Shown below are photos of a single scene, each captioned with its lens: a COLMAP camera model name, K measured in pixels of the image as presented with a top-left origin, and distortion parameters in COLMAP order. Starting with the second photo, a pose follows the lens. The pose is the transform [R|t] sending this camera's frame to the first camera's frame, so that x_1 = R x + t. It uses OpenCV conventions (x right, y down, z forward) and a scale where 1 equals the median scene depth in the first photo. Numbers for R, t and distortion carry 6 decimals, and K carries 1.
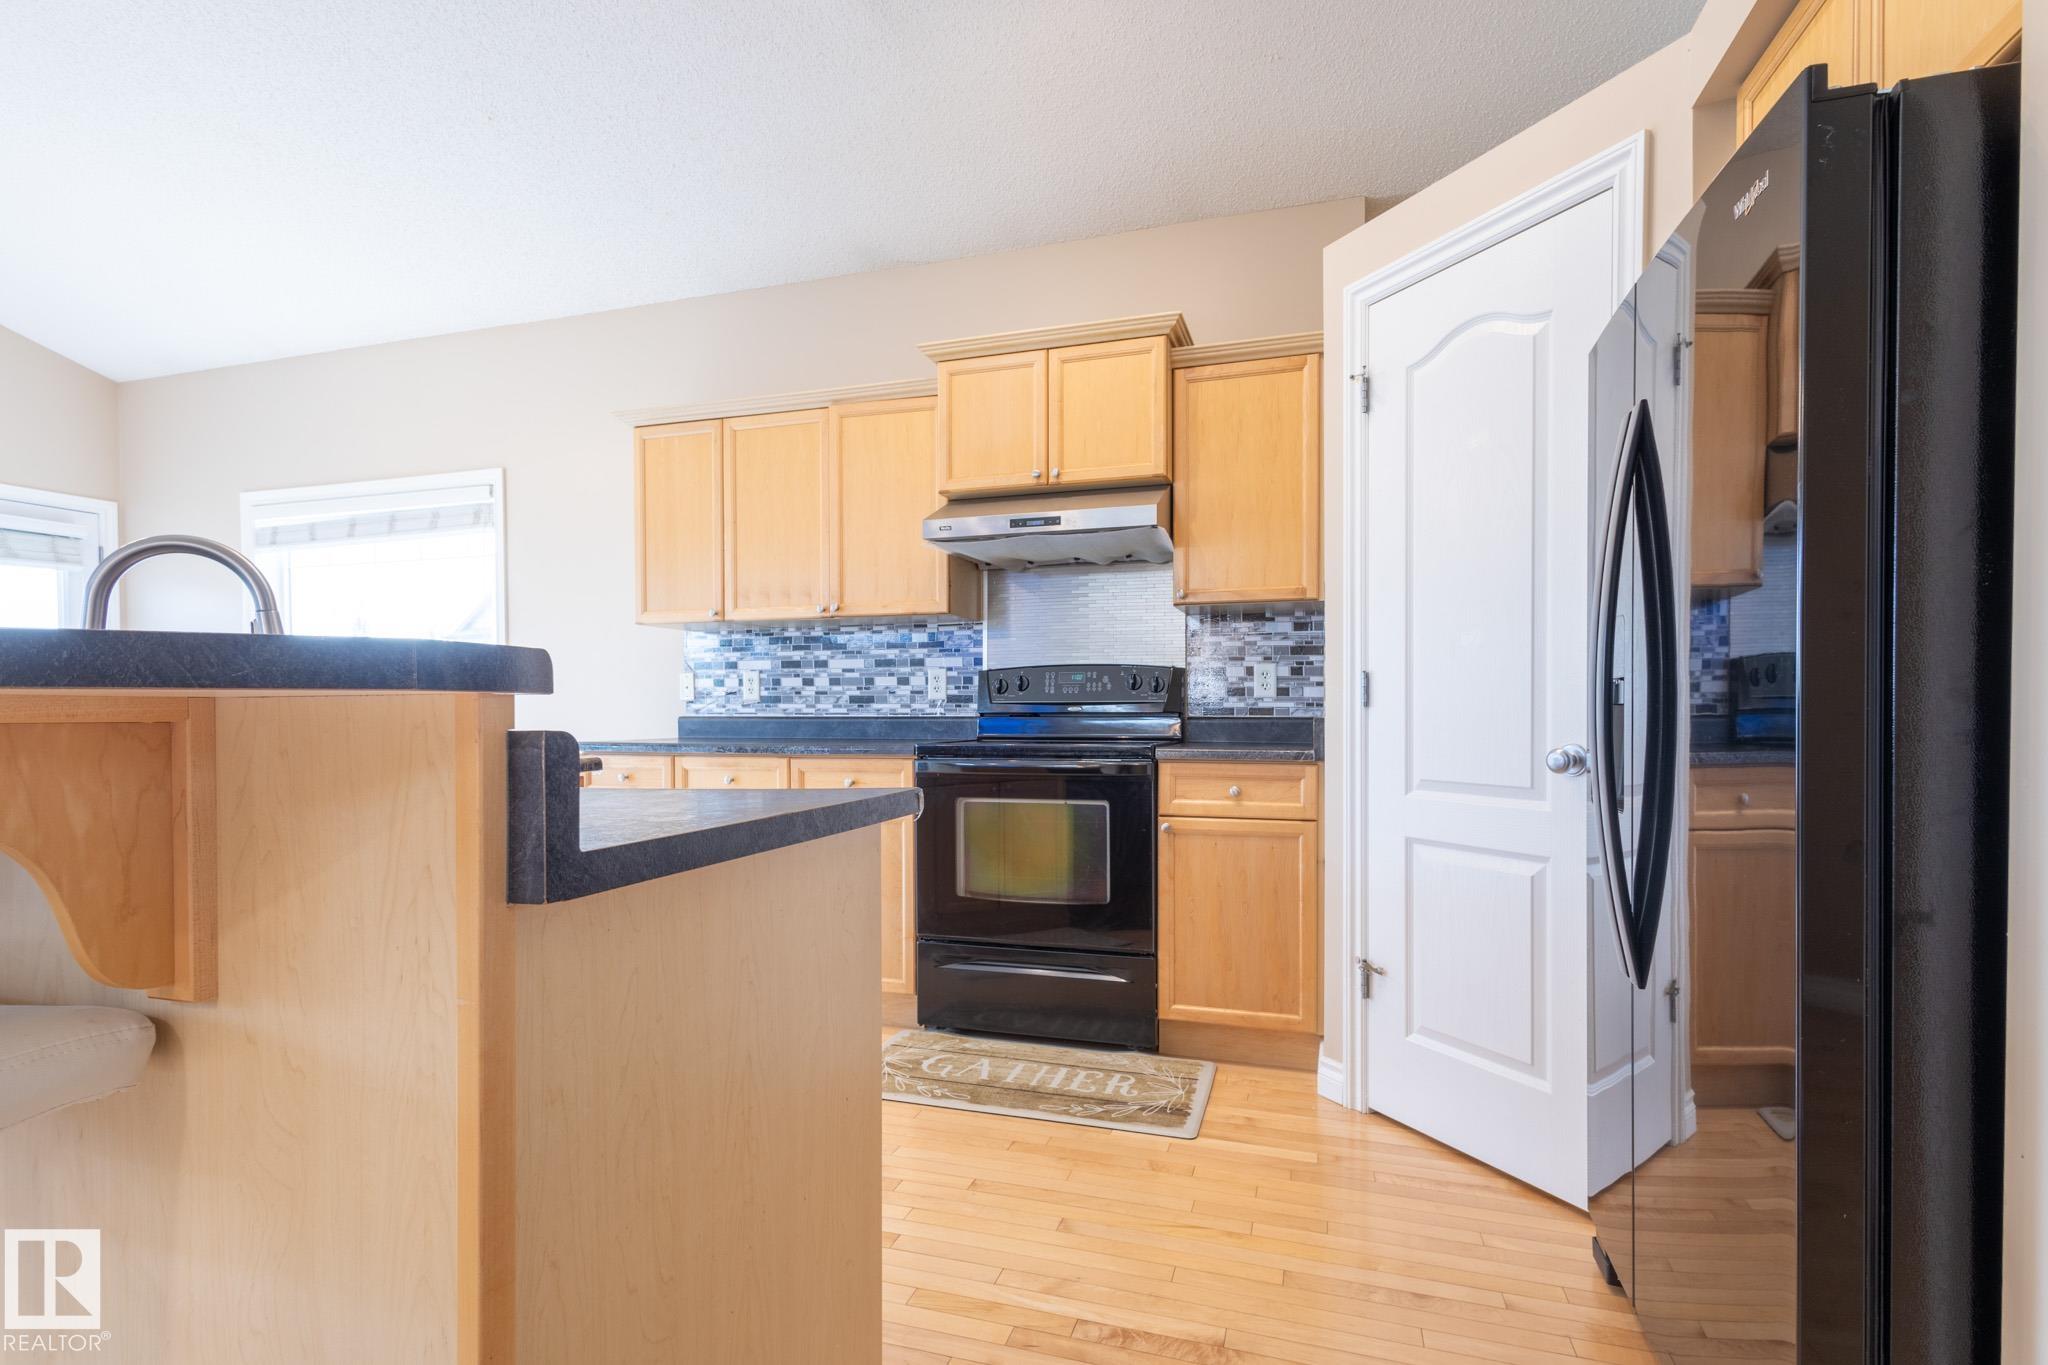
lens RADIAL K [[958.0, 0, 1031.0], [0, 958.0, 730.6], [0, 0, 1]] dist [0.024773, -0.005945]
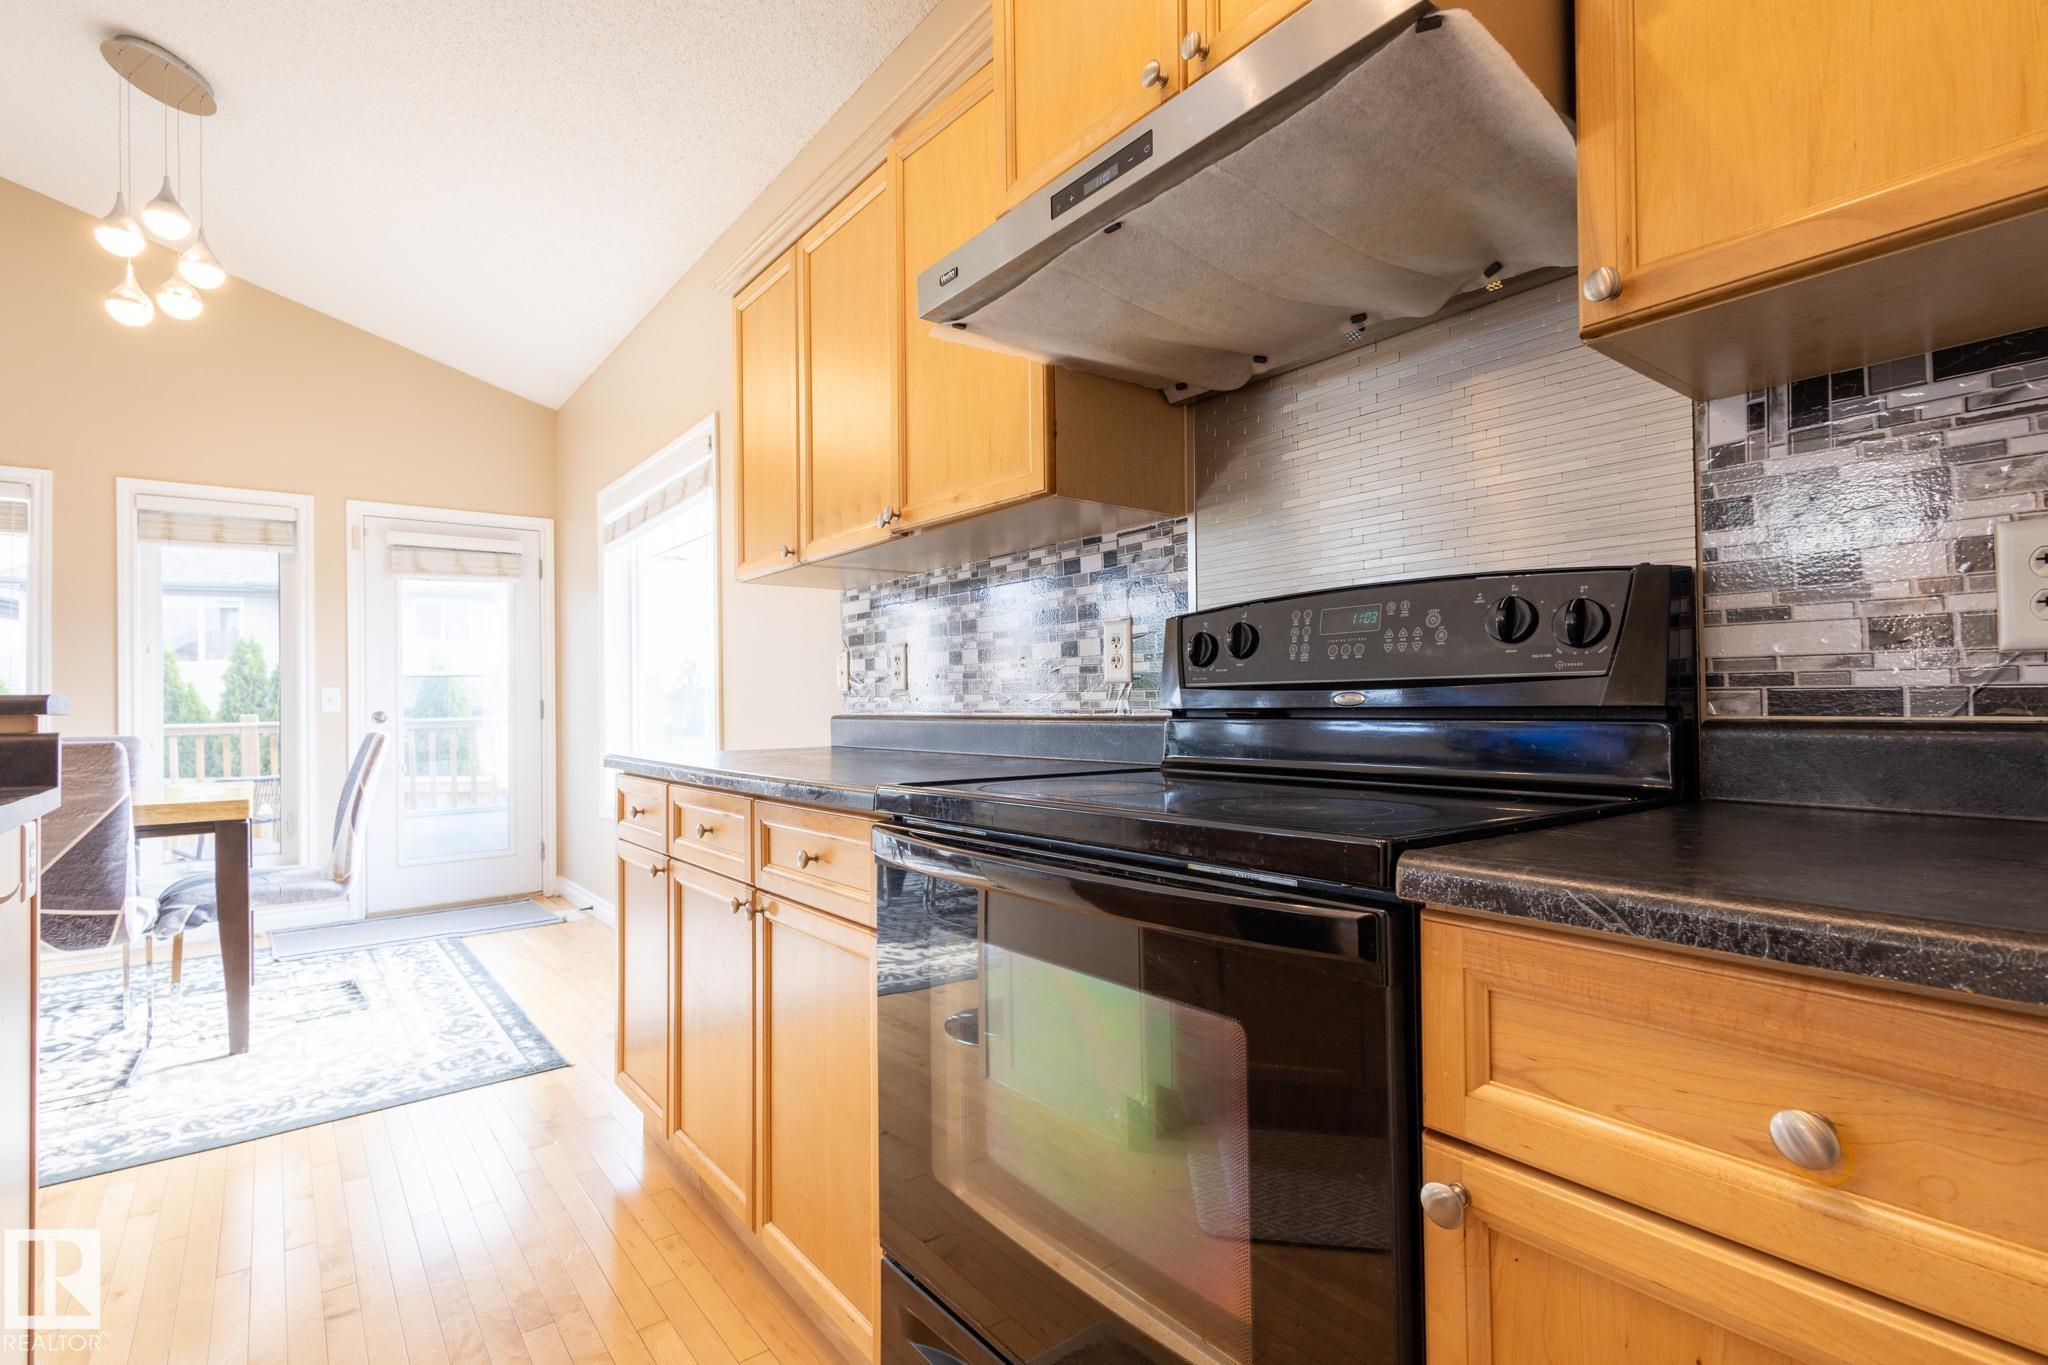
lens RADIAL K [[958.0, 0, 1019.5], [0, 958.0, 683.3], [0, 0, 1]] dist [0.024773, -0.005945]
pose [[0.819220, -0.020201, -0.573124, 0.146757], [-0.001771, 0.999286, -0.037753, -0.012823], [0.573477, 0.031943, 0.818599, 0.556281]]
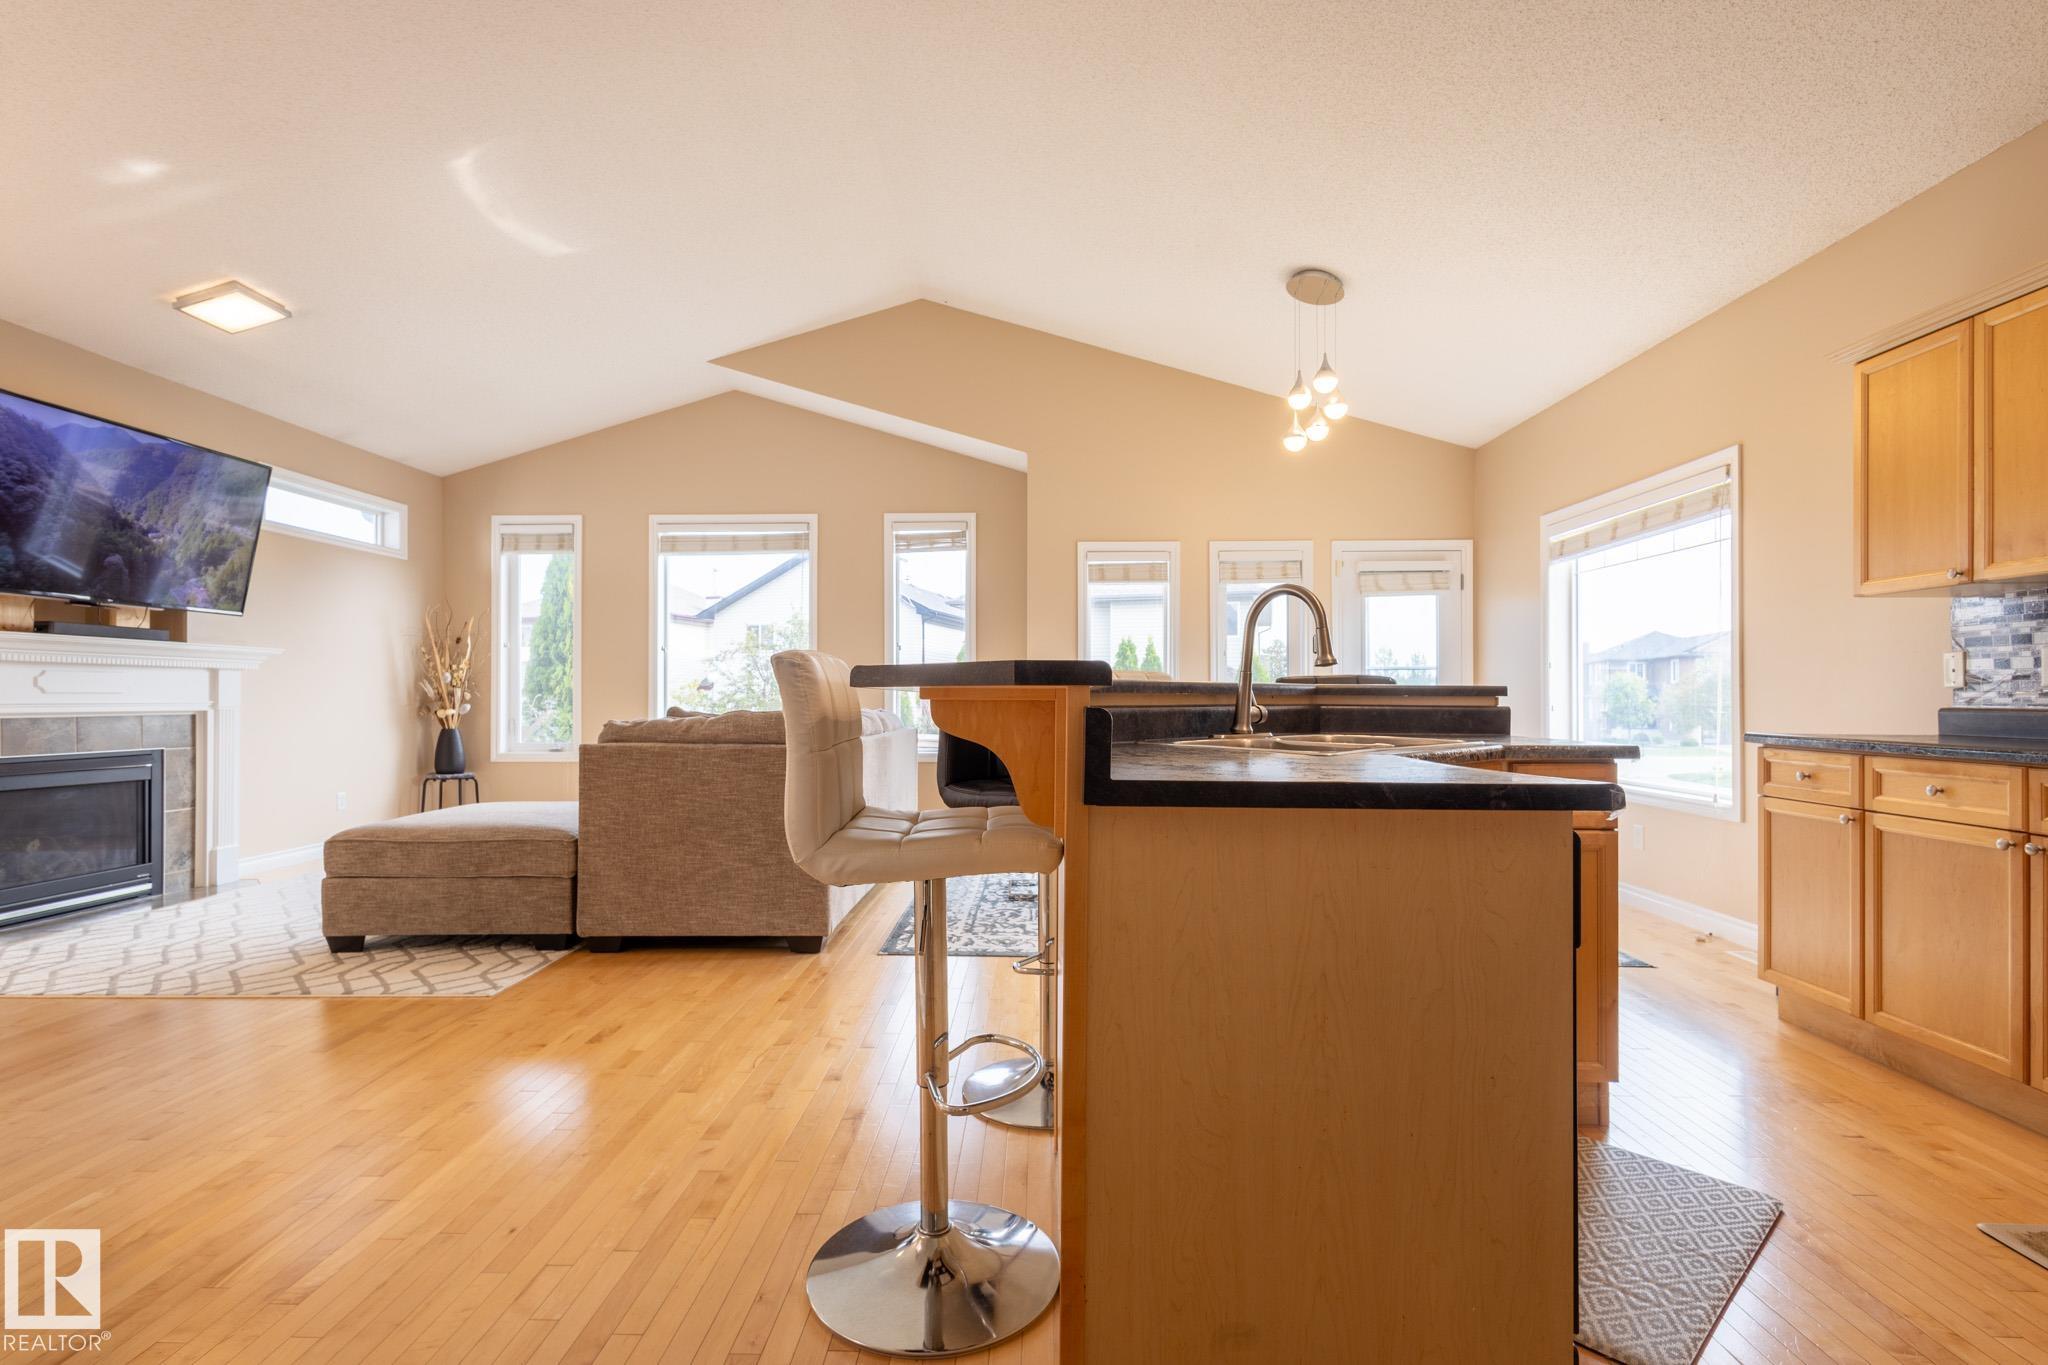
lens RADIAL K [[958.0, 0, 1016.4], [0, 958.0, 684.0], [0, 0, 1]] dist [0.024773, -0.005945]
pose [[0.269824, -0.007409, -0.962881, 0.208571], [-0.026307, 0.999540, -0.015063, -0.002548], [0.962550, 0.029395, 0.269505, 0.069666]]
